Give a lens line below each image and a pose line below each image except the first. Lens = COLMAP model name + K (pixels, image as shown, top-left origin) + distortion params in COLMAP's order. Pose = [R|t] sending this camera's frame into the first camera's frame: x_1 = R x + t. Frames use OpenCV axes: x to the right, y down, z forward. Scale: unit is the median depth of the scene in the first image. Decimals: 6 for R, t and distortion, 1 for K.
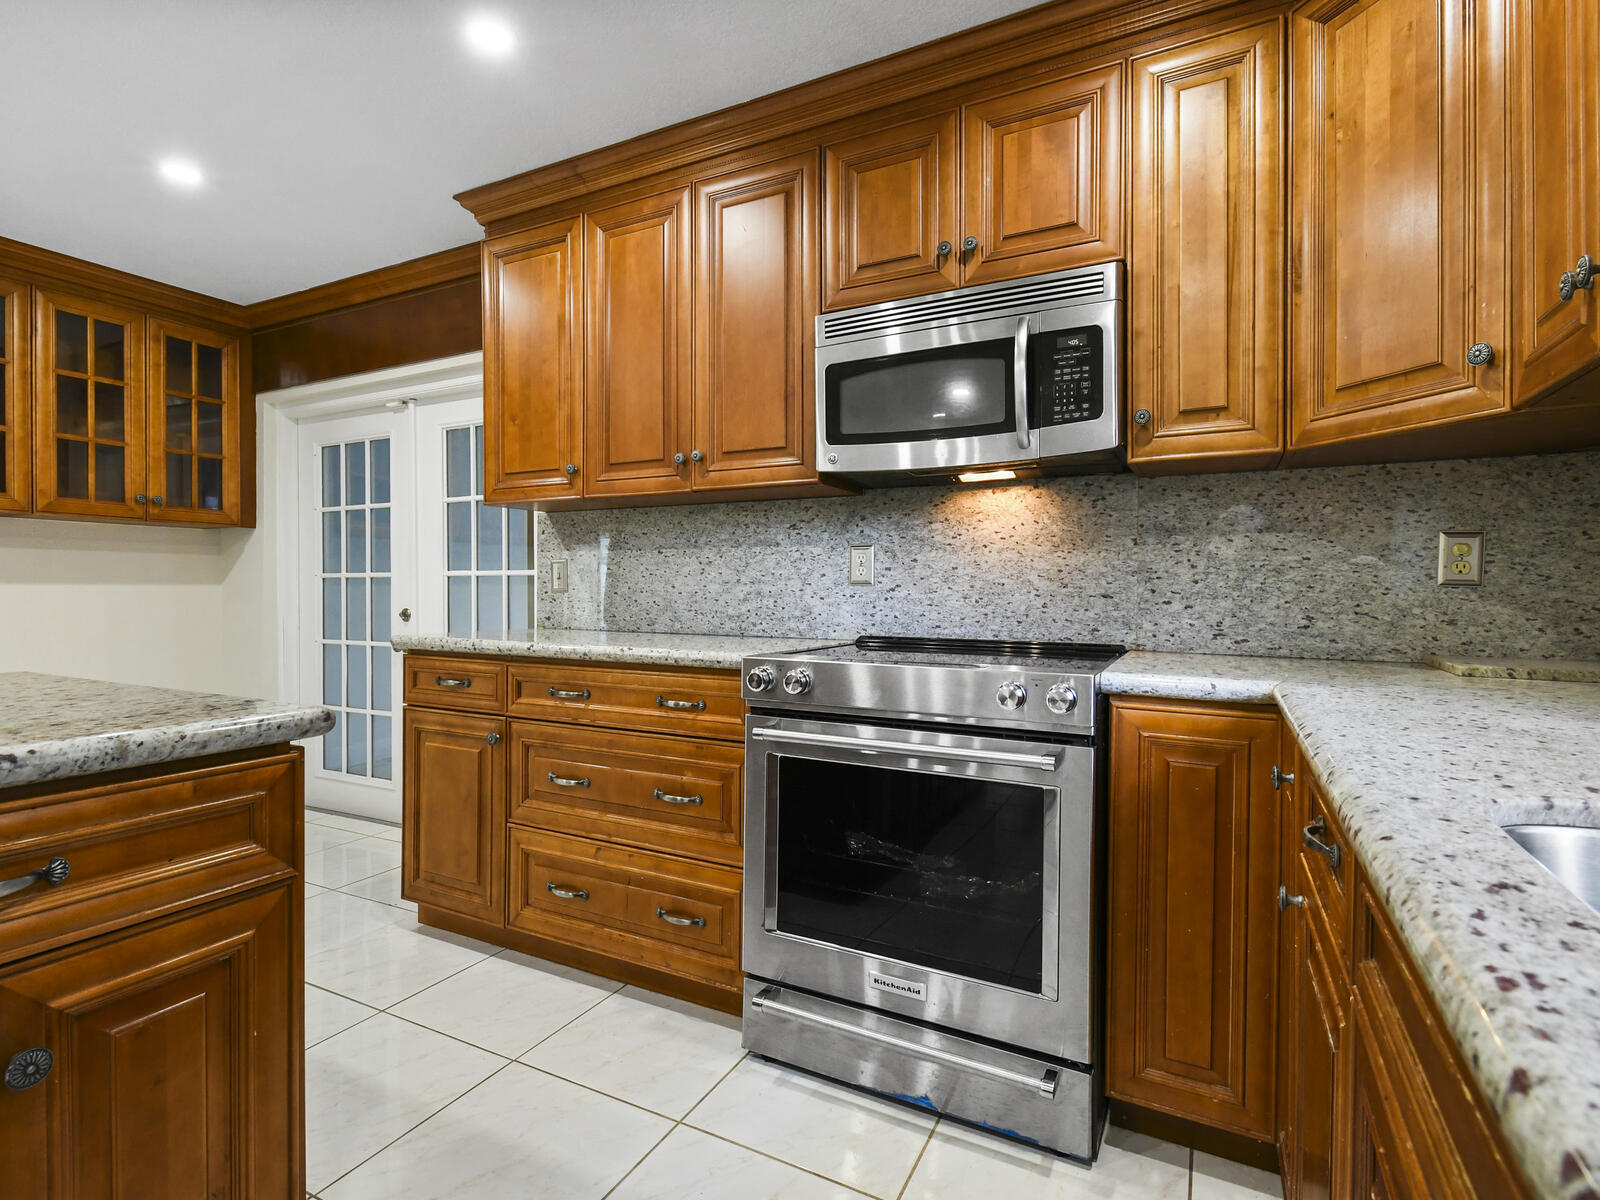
lens RADIAL K [[797.2, 0, 797.0], [0, 797.2, 595.7], [0, 0, 1]] dist [0.003083, -0.000065]
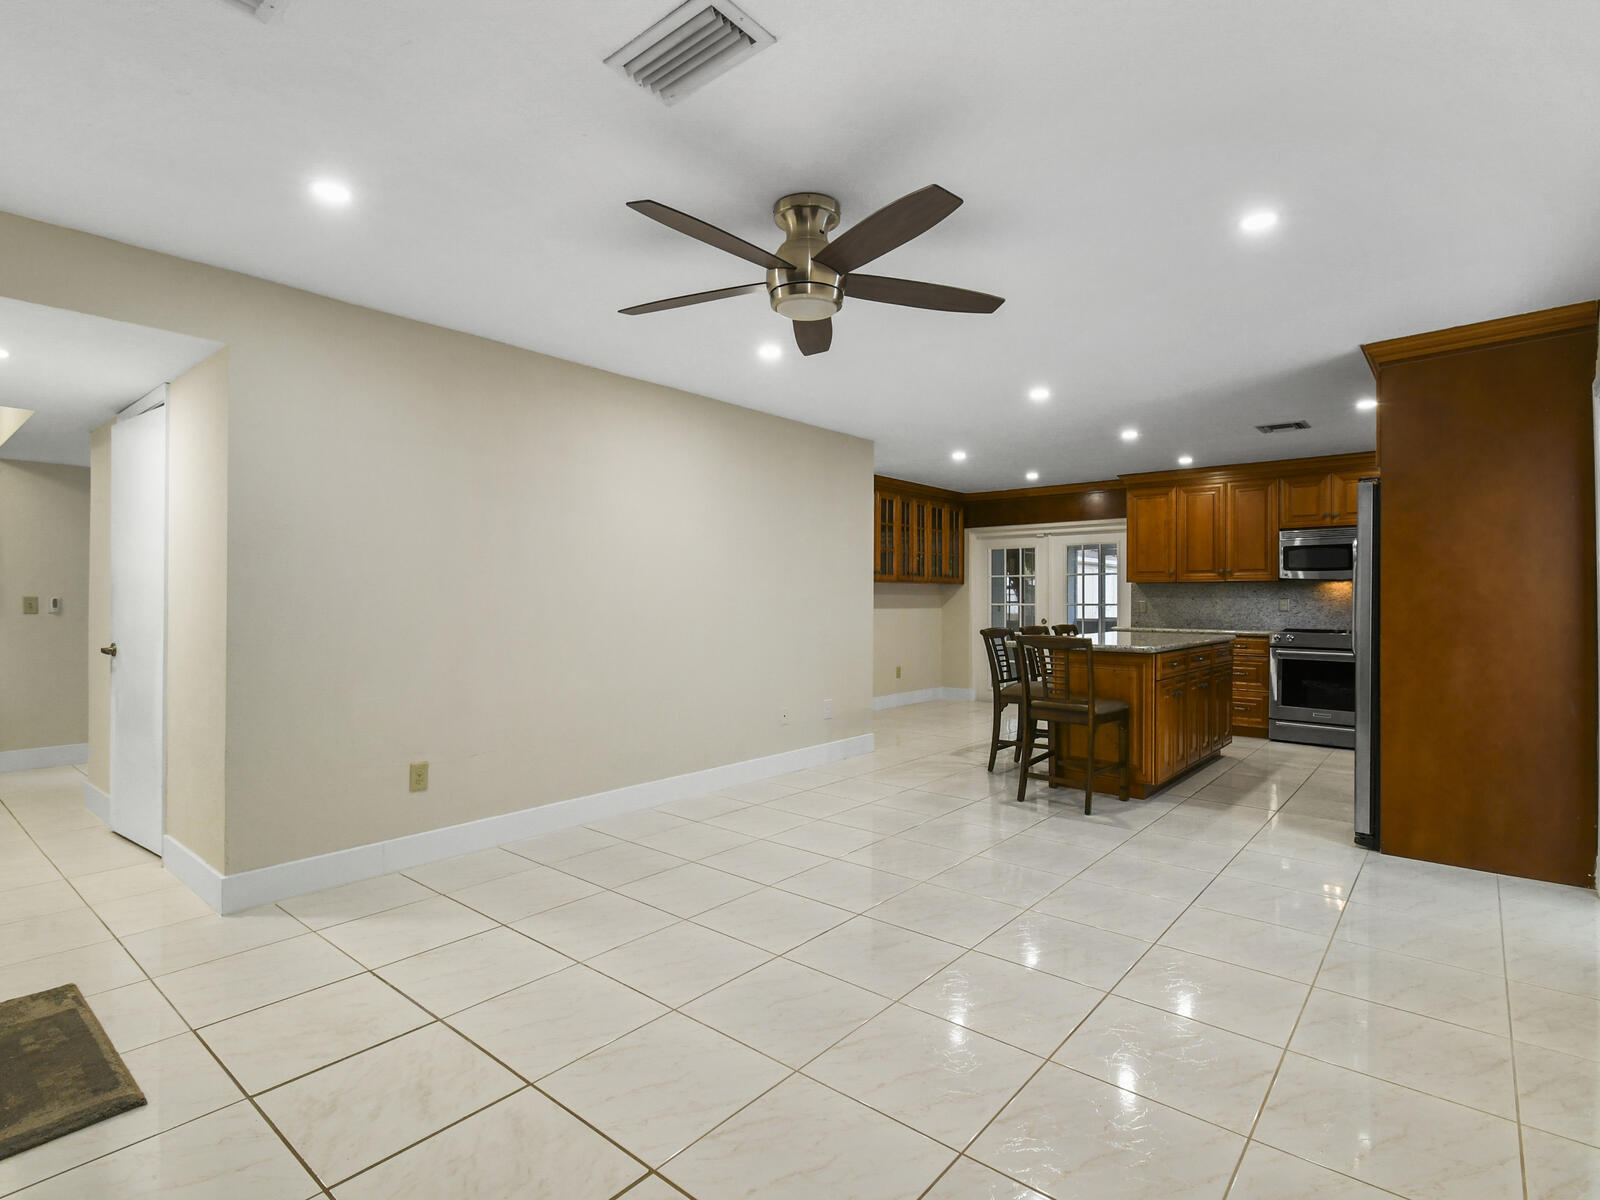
lens RADIAL K [[797.2, 0, 797.0], [0, 797.2, 595.7], [0, 0, 1]] dist [0.003083, -0.000065]
pose [[0.975914, -0.000413, -0.218156, -0.920782], [-0.002644, 0.999902, -0.013720, -0.024002], [0.218140, 0.013966, 0.975817, -2.033141]]
